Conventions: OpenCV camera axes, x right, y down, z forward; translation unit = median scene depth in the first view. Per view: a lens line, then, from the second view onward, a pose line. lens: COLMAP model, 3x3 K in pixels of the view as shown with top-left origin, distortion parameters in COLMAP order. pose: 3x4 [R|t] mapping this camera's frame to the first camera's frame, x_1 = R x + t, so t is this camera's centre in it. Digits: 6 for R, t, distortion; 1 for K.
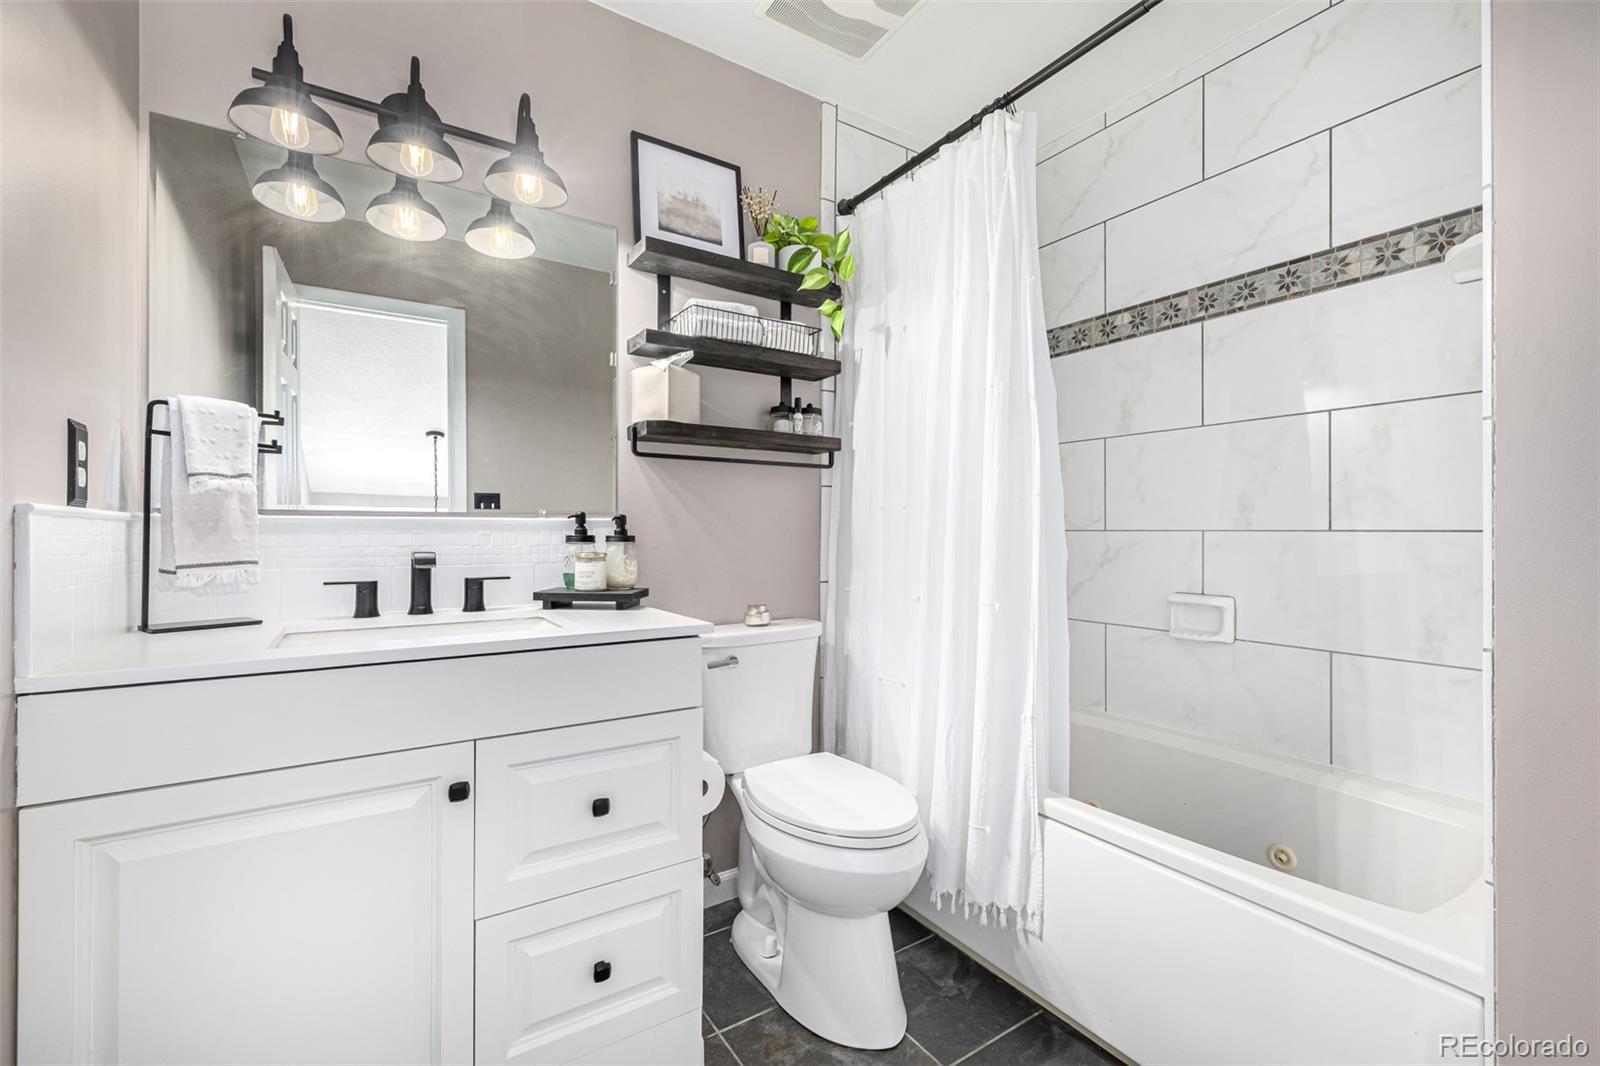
lens RADIAL K [[676.7, 0, 788.5], [0, 676.7, 532.5], [0, 0, 1]] dist [-0.001229, 0.000051]
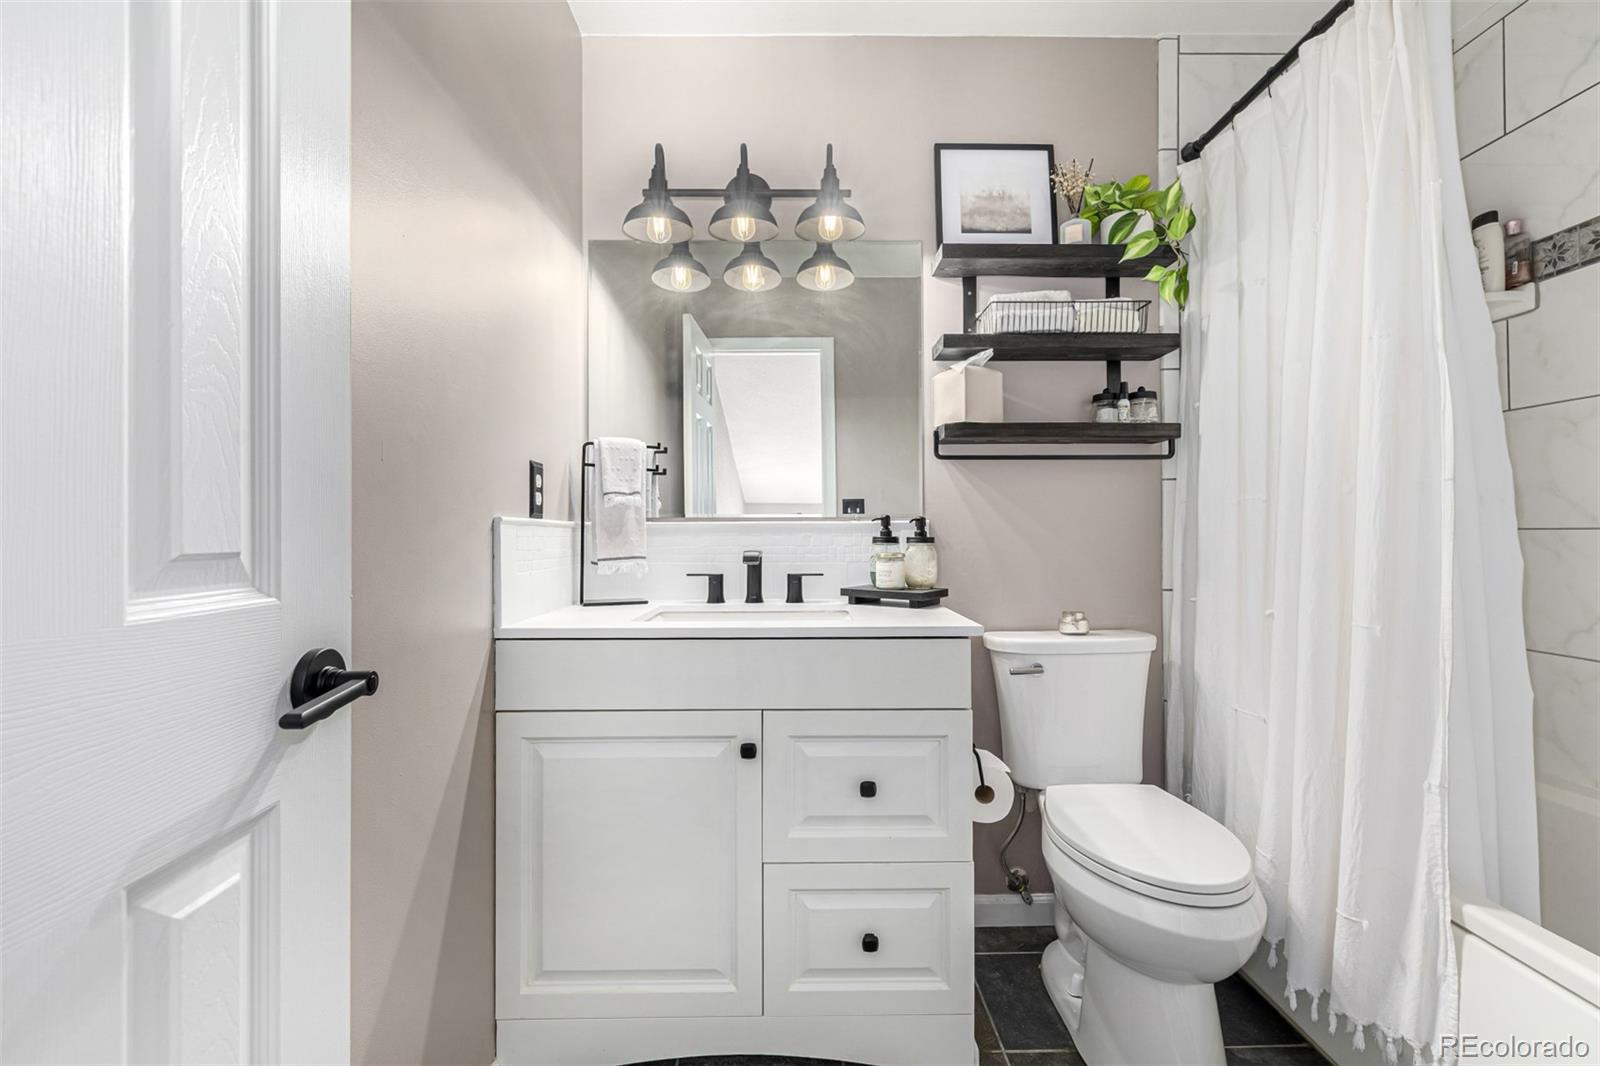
lens RADIAL K [[683.0, 0, 799.2], [0, 683.0, 529.2], [0, 0, 1]] dist [0.000619, 0.000059]
pose [[0.848435, -0.008086, -0.529238, 0.148298], [0.004041, 0.999953, -0.008800, 0.001144], [0.529285, 0.005327, 0.848427, 0.012310]]
